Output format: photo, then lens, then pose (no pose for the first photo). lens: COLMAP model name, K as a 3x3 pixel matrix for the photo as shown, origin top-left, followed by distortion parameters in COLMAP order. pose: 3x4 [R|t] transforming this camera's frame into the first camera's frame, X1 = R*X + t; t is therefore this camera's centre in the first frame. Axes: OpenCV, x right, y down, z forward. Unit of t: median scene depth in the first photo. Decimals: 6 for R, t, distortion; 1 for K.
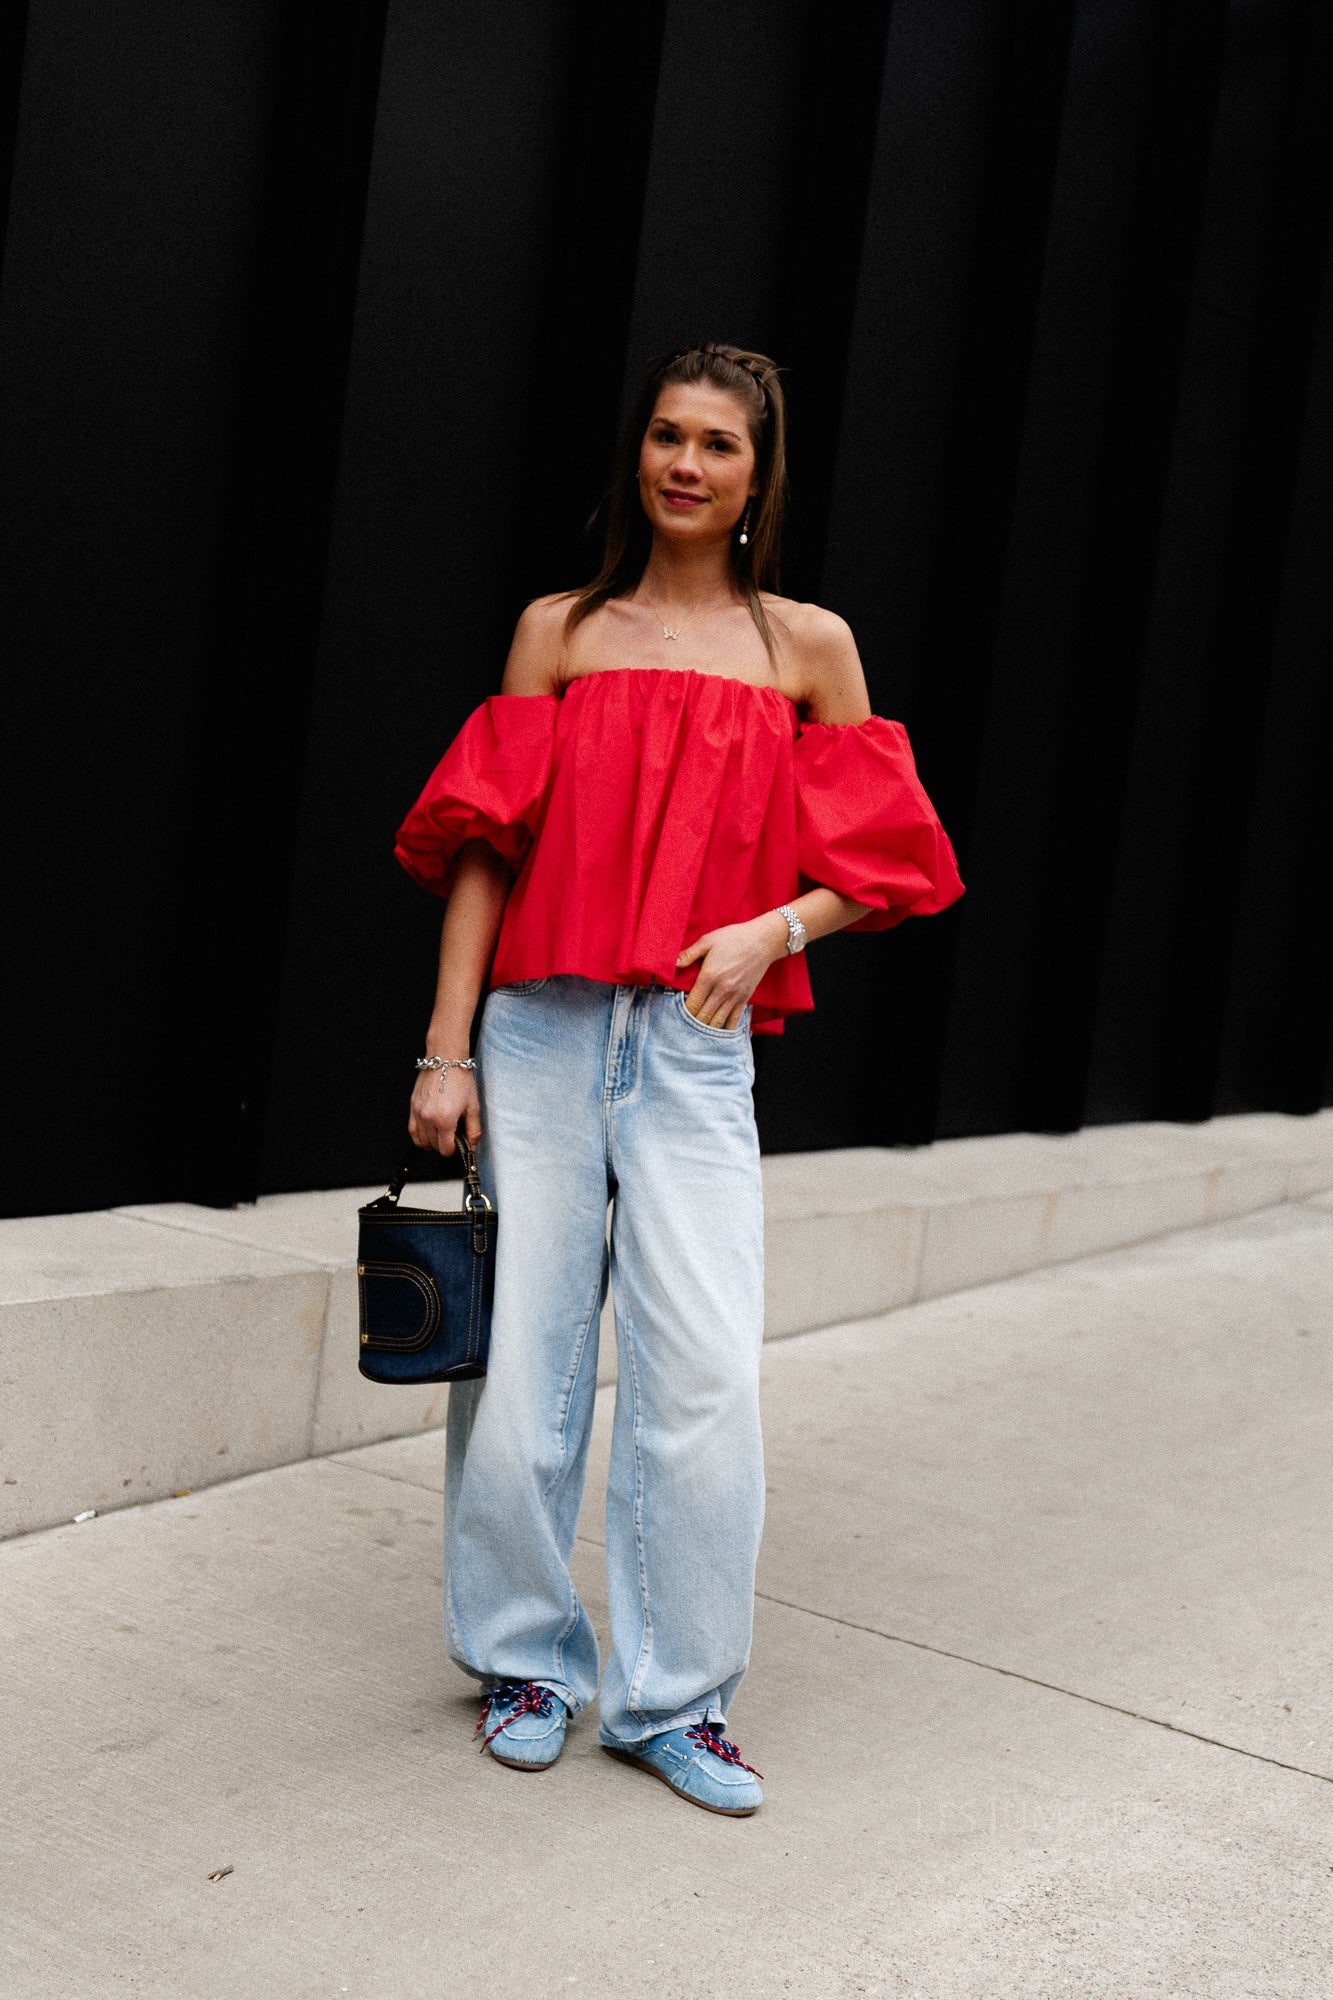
lens RADIAL K [[3292.9, 0, 666.5], [0, 3292.9, 1000.0], [0, 0, 1]] dist [0.007515, 0.081703]
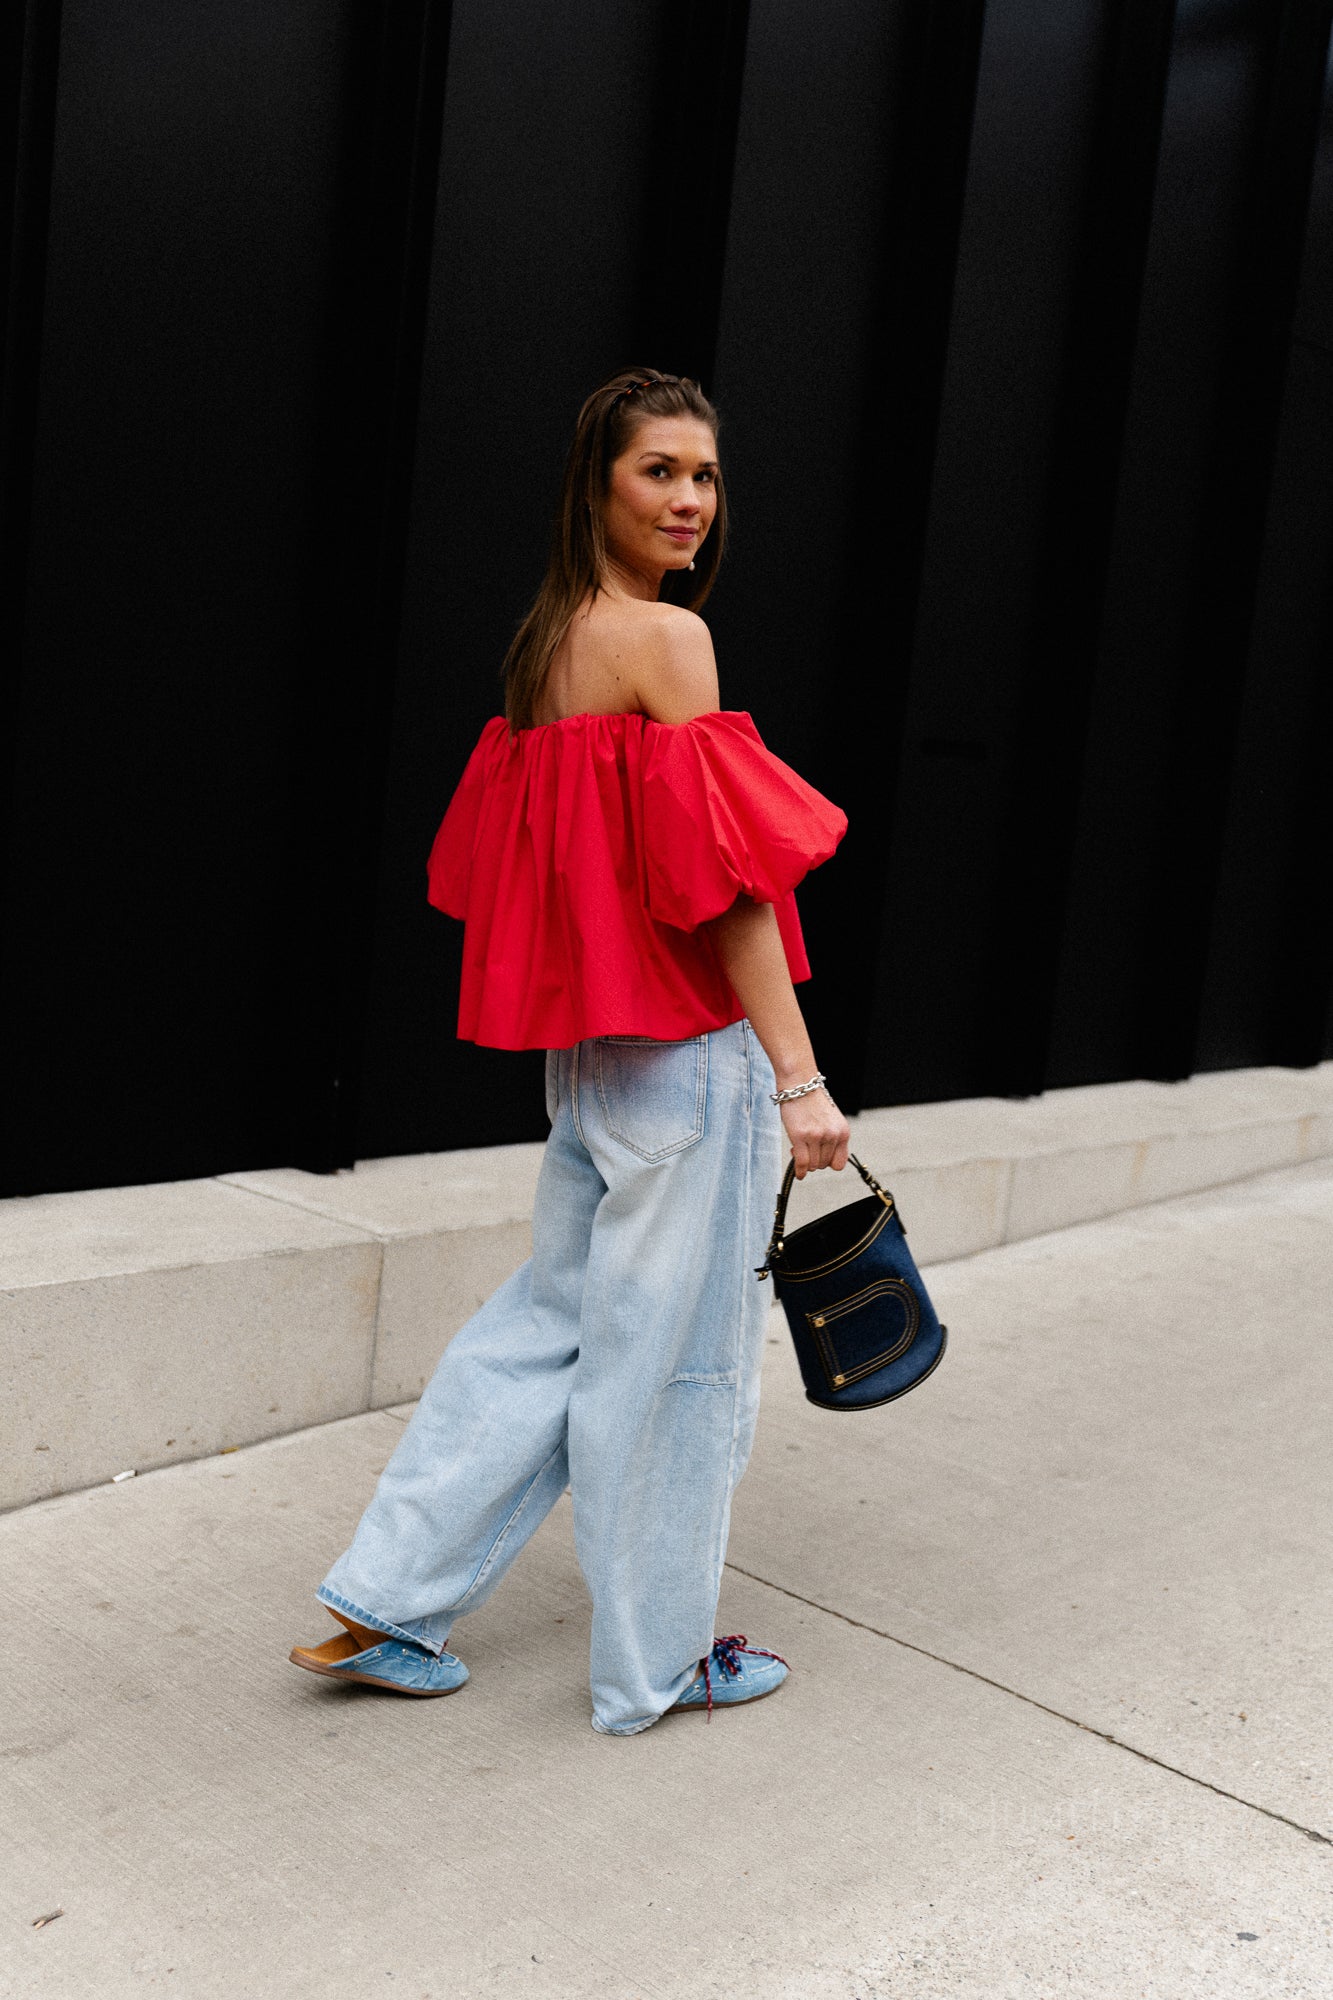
lens RADIAL K [[2218.7, 0, 797.3], [0, 2218.7, 998.6], [0, 0, 1]] dist [0.005654, 0.011686]
pose [[0.988509, -0.000821, -0.151163, 0.146759], [0.006981, 0.999166, 0.040224, -0.026735], [0.151004, -0.040817, 0.987690, 0.307733]]
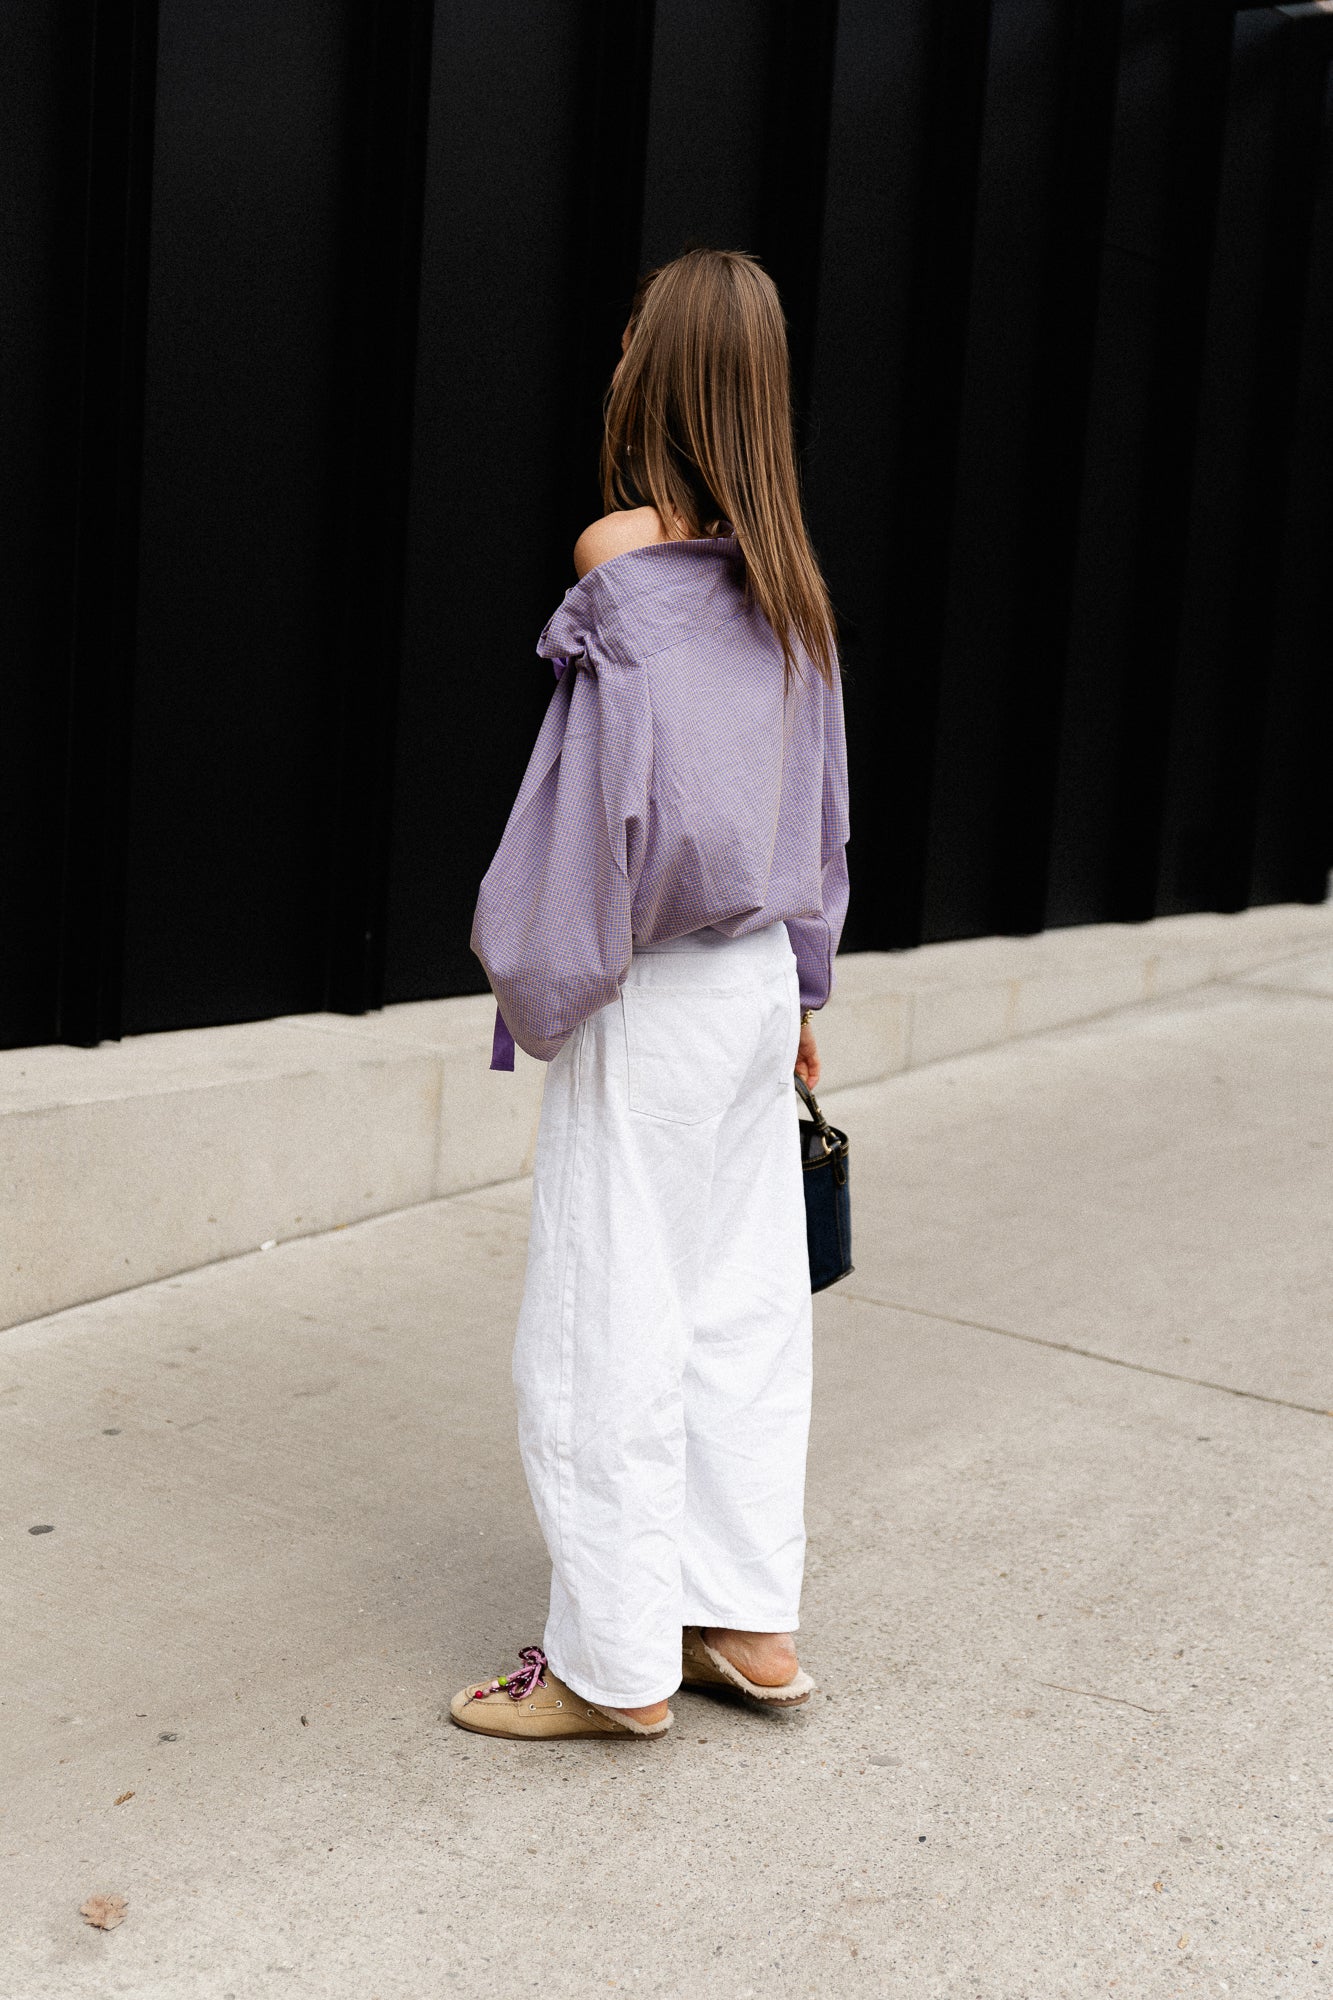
lens RADIAL K [[3292.9, 0, 666.5], [0, 3292.9, 1000.0], [0, 0, 1]] dist [0.007515, 0.081703]
pose [[0.998249, -0.051134, -0.029723, 0.026974], [0.052146, 0.998049, 0.034335, 0.020133], [0.027909, -0.035825, 0.998968, -0.306562]]
